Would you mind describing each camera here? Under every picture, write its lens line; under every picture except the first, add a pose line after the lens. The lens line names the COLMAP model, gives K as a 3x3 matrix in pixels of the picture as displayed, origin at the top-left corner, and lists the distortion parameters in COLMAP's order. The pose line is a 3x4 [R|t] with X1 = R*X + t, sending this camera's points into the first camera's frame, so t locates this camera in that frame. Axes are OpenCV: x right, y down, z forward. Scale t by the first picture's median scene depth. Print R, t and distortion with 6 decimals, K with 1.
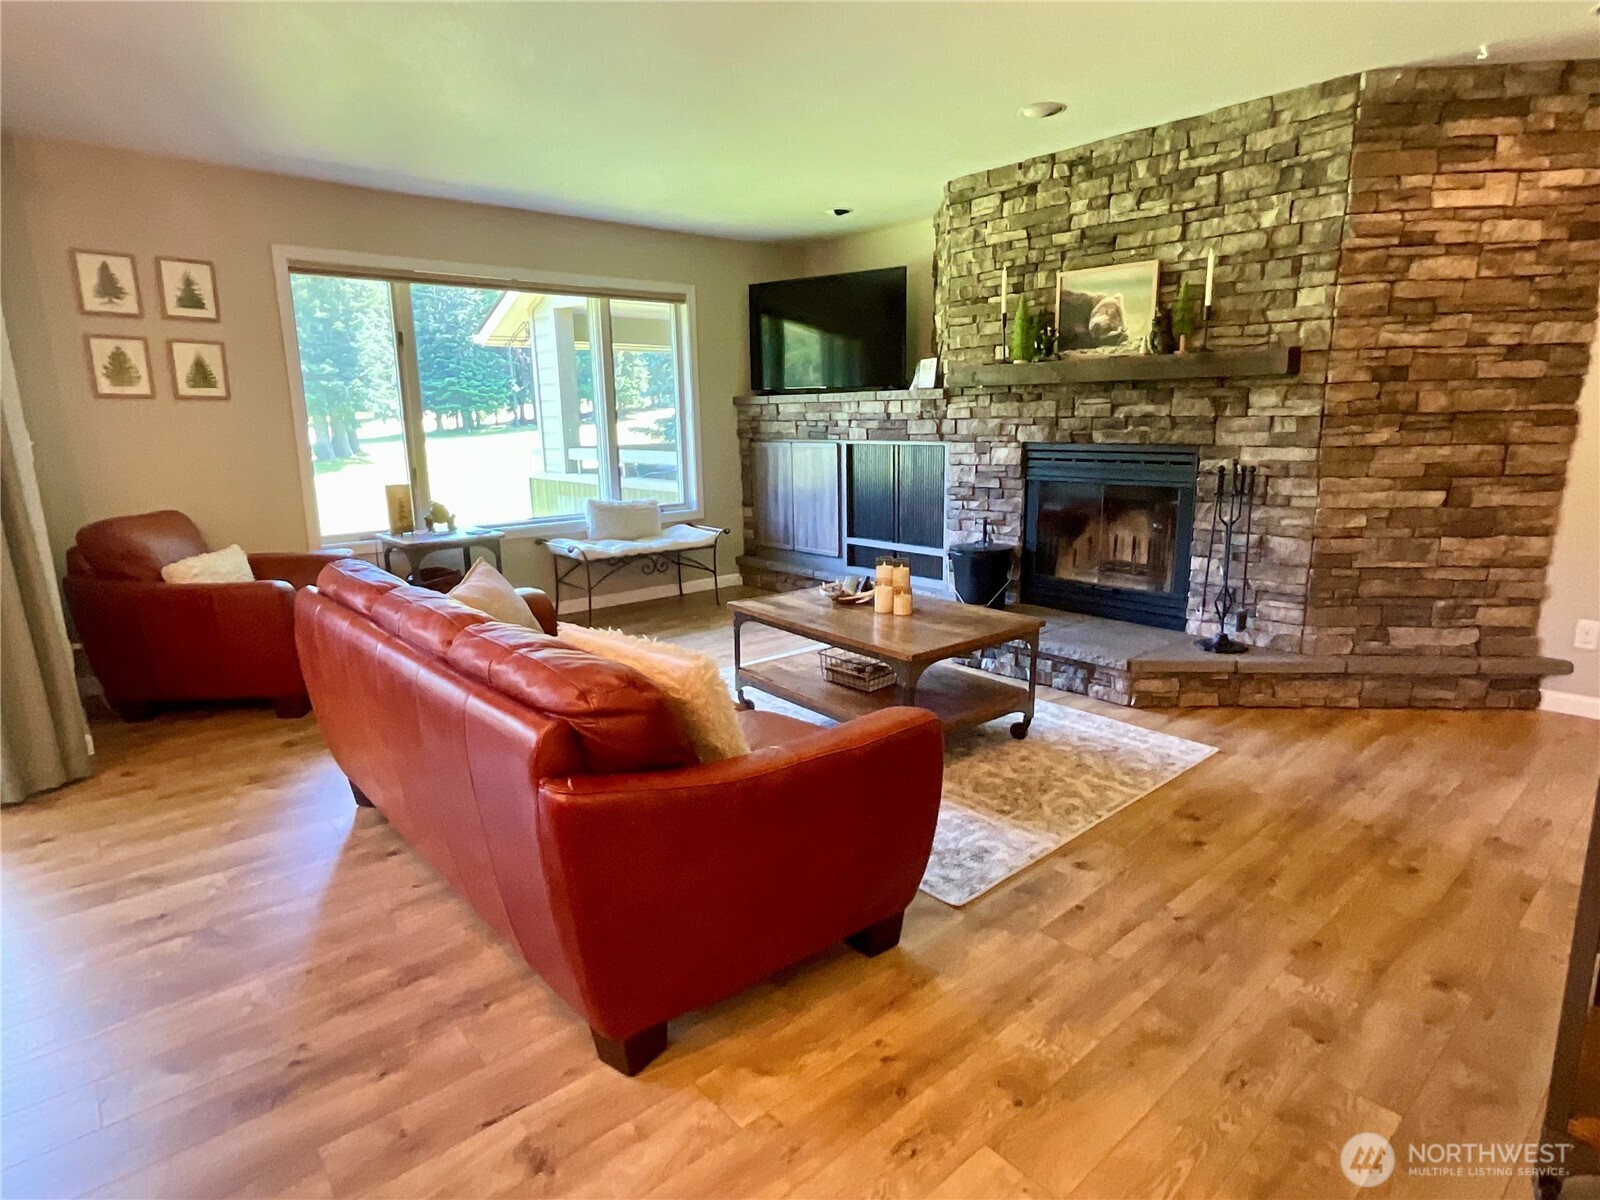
lens RADIAL K [[881.0, 0, 803.7], [0, 881.0, 594.1], [0, 0, 1]] dist [-0.001728, -0.001420]
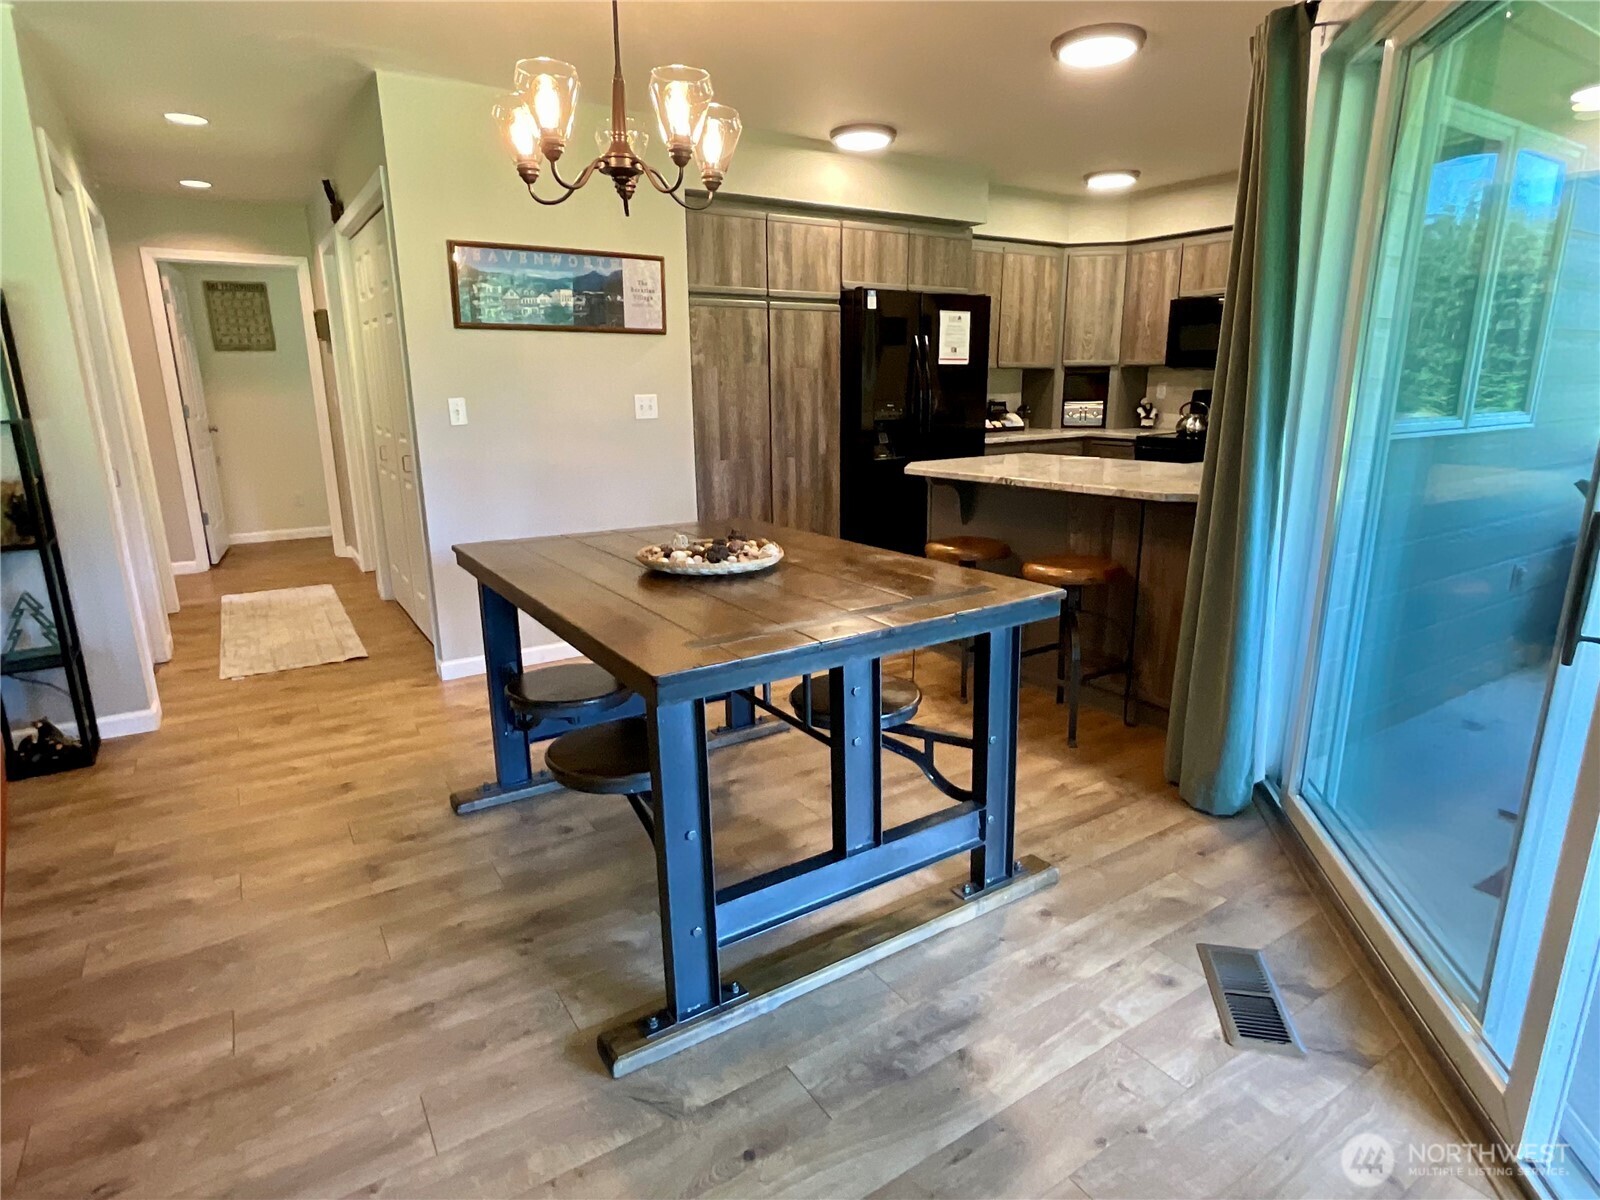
lens RADIAL K [[881.0, 0, 808.7], [0, 881.0, 596.3], [0, 0, 1]] dist [-0.001728, -0.001420]
pose [[-0.990006, -0.013343, 0.140396, -0.485158], [0.048845, 0.901458, 0.430103, -0.162458], [-0.132300, 0.432662, -0.891796, 0.788763]]
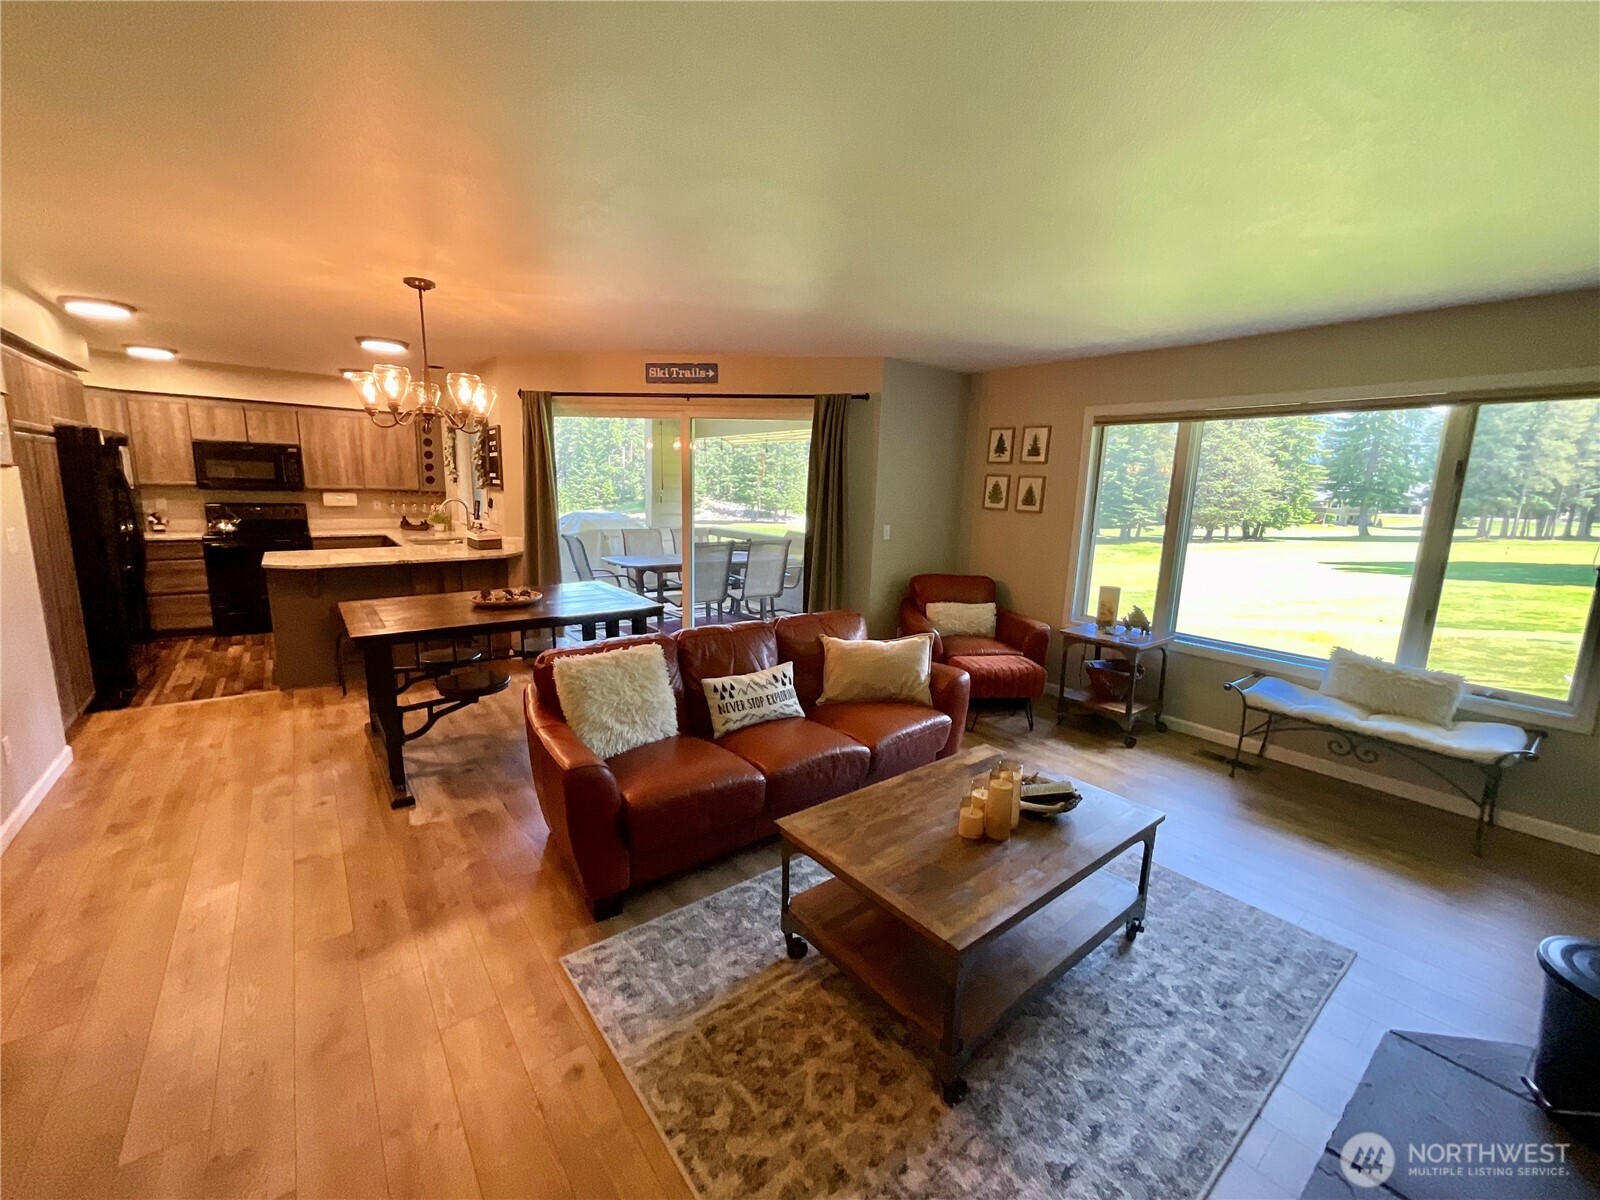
lens RADIAL K [[647.6, 0, 810.5], [0, 647.6, 605.7], [0, 0, 1]] dist [0.003113, -0.002967]
pose [[-0.053815, 0.191706, -0.979976, 0.546756], [-0.232274, 0.952075, 0.199003, -0.216066], [0.971161, 0.238332, -0.006707, 0.711144]]
